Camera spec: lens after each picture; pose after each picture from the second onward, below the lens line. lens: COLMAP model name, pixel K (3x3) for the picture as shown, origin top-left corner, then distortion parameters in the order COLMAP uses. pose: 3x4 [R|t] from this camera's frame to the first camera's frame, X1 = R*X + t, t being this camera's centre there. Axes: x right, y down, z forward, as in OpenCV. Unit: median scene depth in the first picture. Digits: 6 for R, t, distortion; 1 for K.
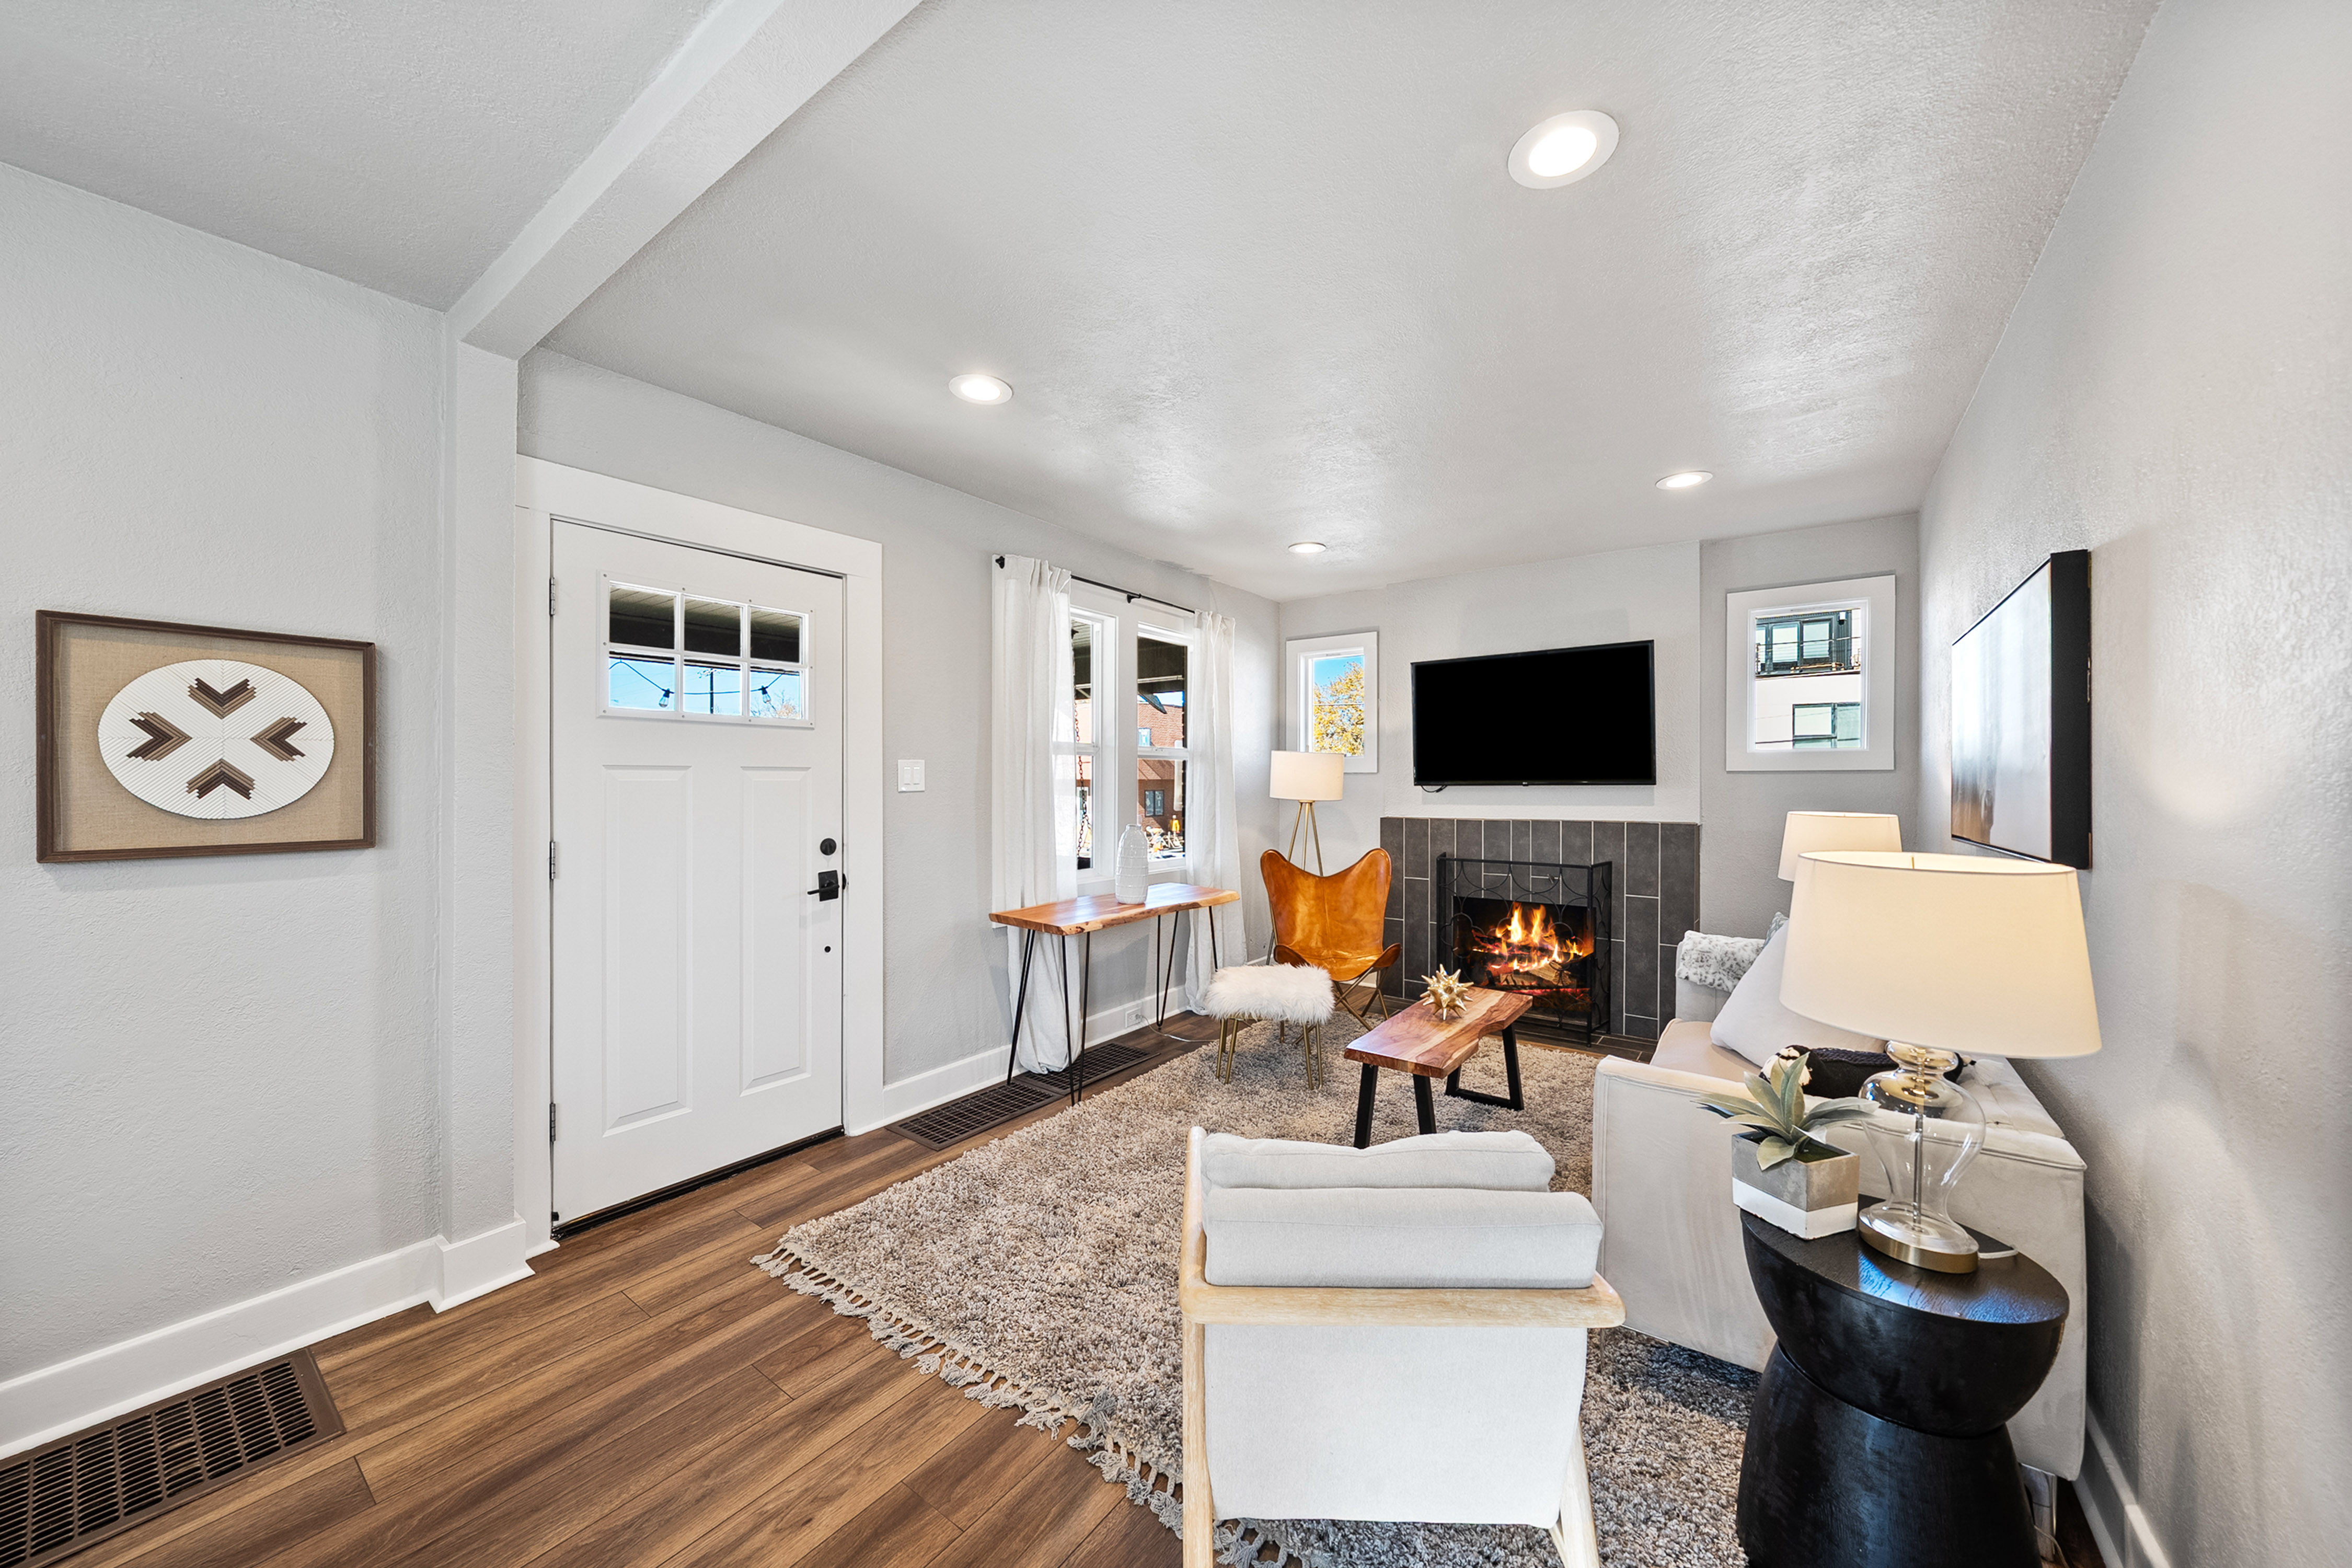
lens RADIAL K [[810.1, 0, 1183.7], [0, 810.1, 778.1], [0, 0, 1]] dist [0.001472, 0.000242]
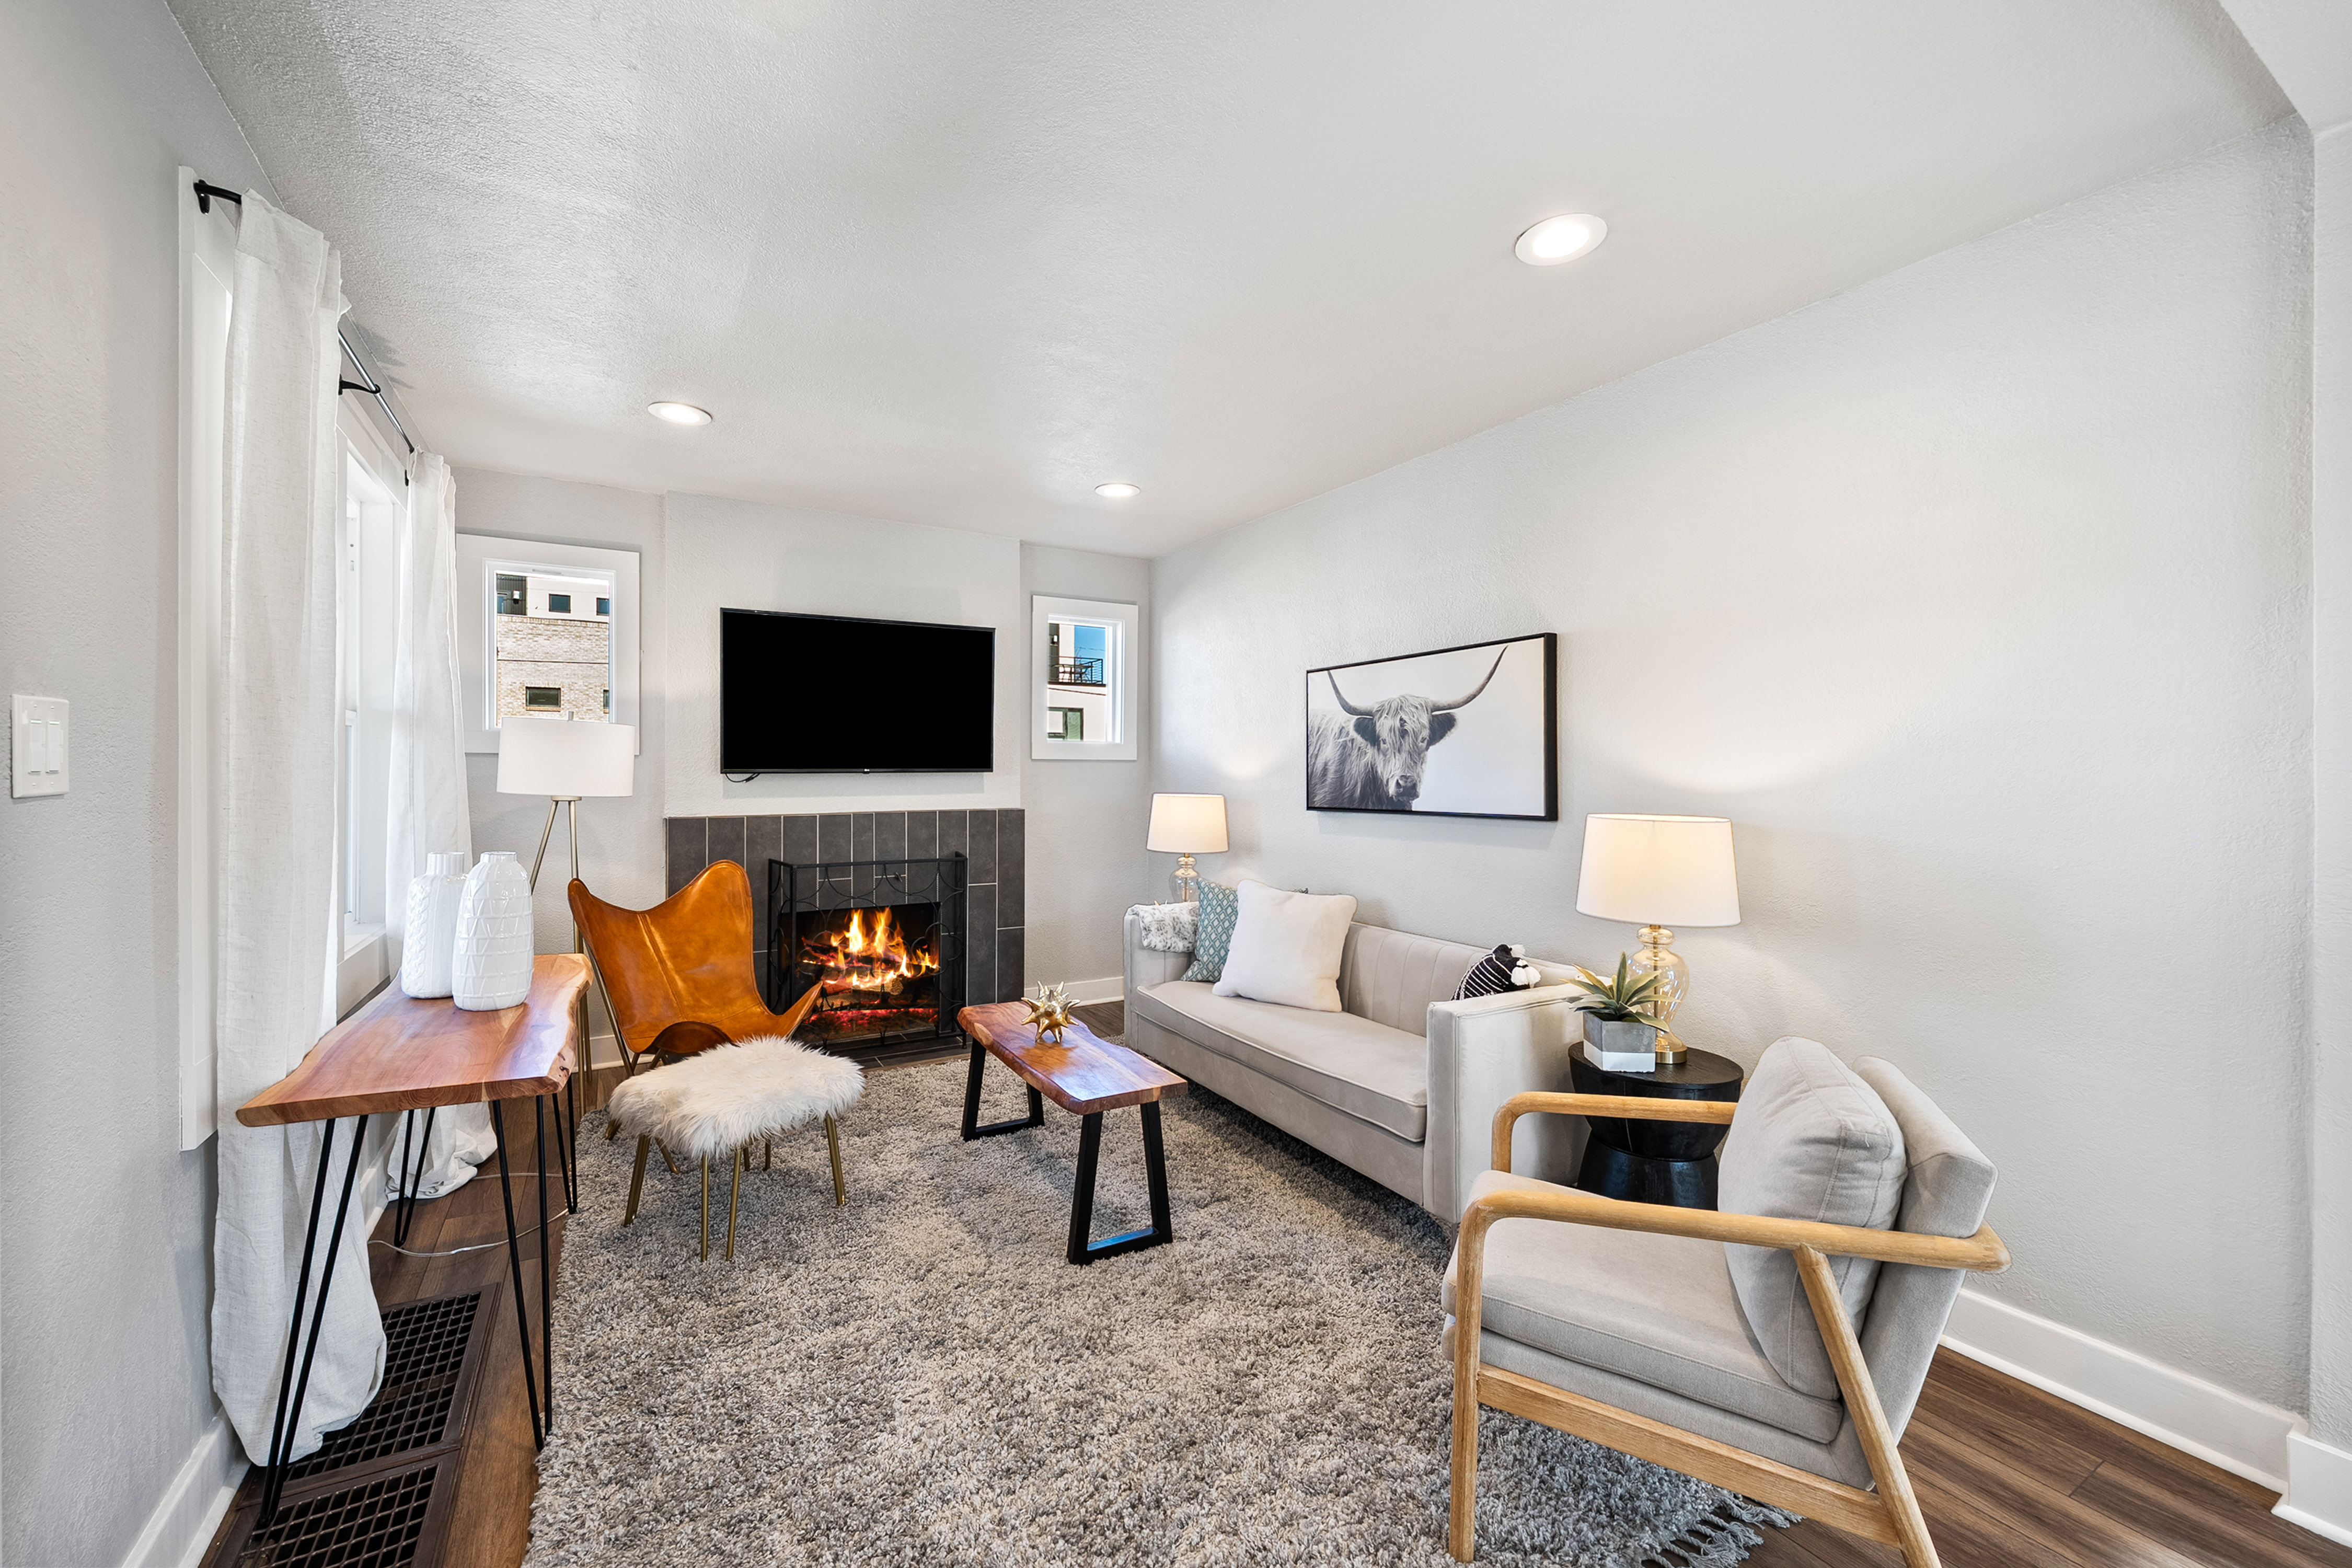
lens RADIAL K [[904.5, 0, 1140.3], [0, 904.5, 773.0], [0, 0, 1]] dist [0.001032, 0.000002]
pose [[0.435037, -0.002586, 0.900409, -0.351038], [-0.004973, 0.999974, 0.005275, 0.002770], [-0.900399, -0.006772, 0.435012, 0.343737]]
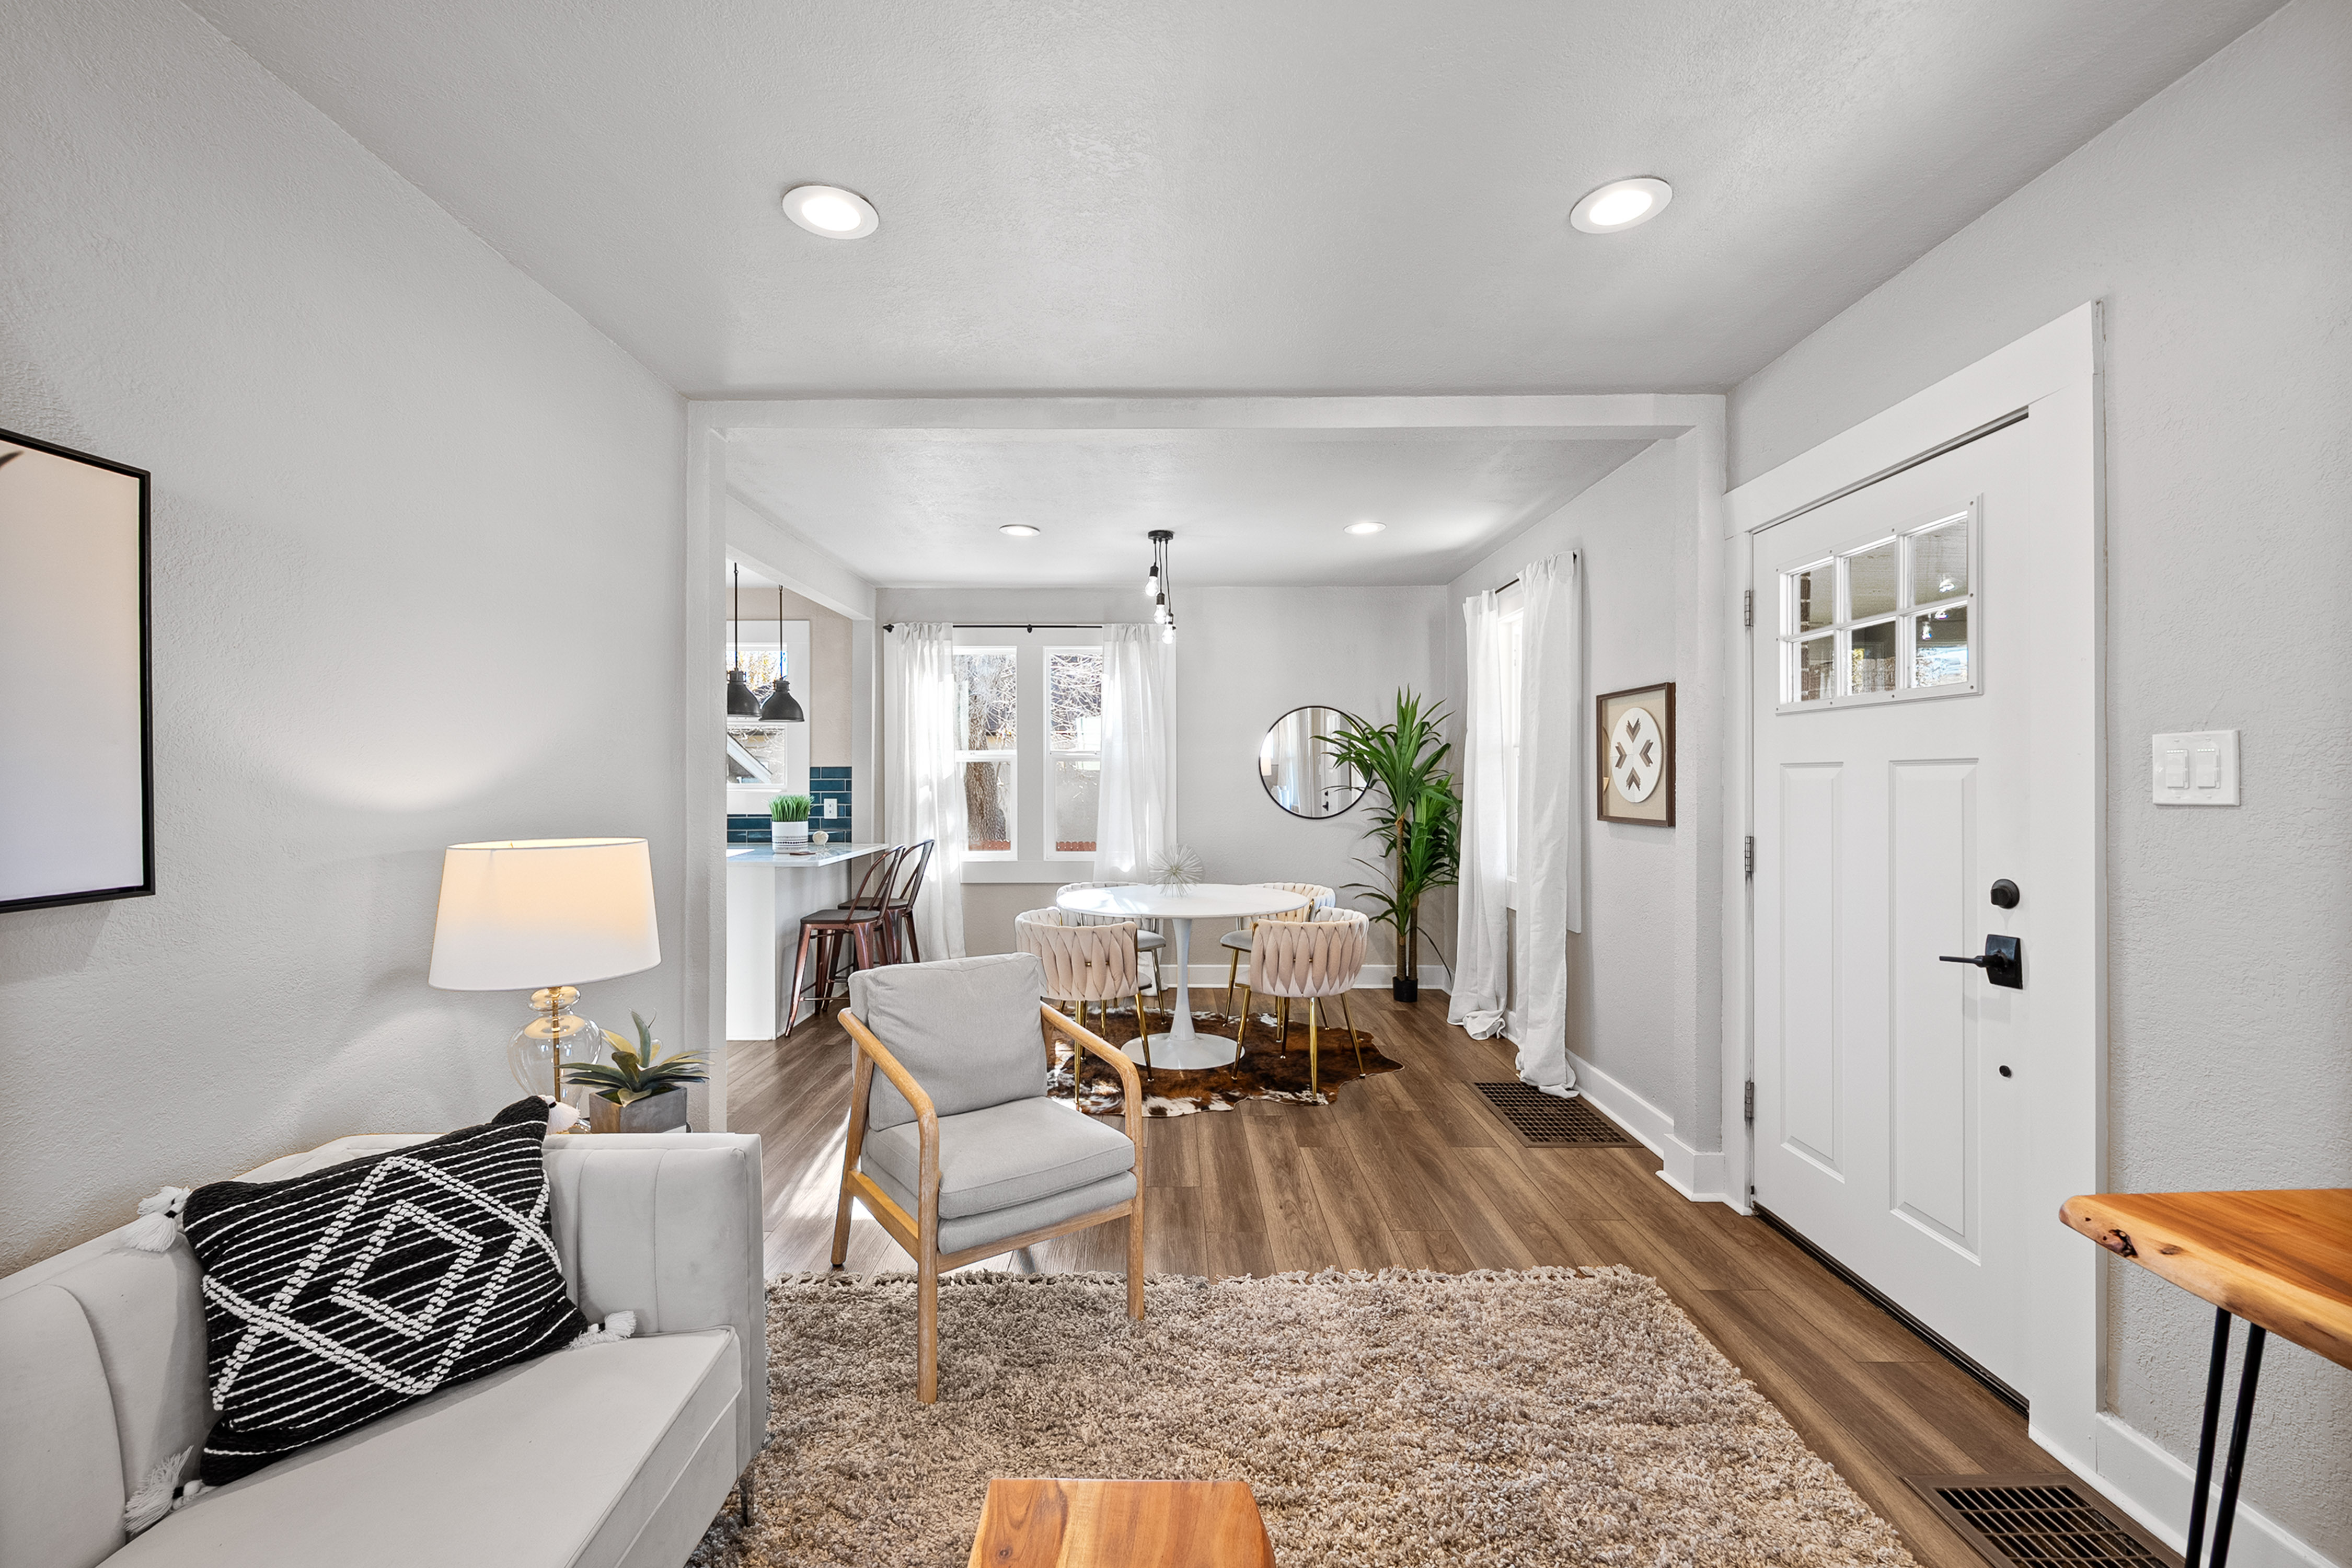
lens RADIAL K [[904.5, 0, 1140.3], [0, 904.5, 773.0], [0, 0, 1]] dist [0.001032, 0.000002]
pose [[-0.817102, -0.003243, -0.576484, 0.303224], [0.002621, 0.999953, -0.009341, 0.002005], [0.576487, -0.009143, -0.817055, 0.814314]]
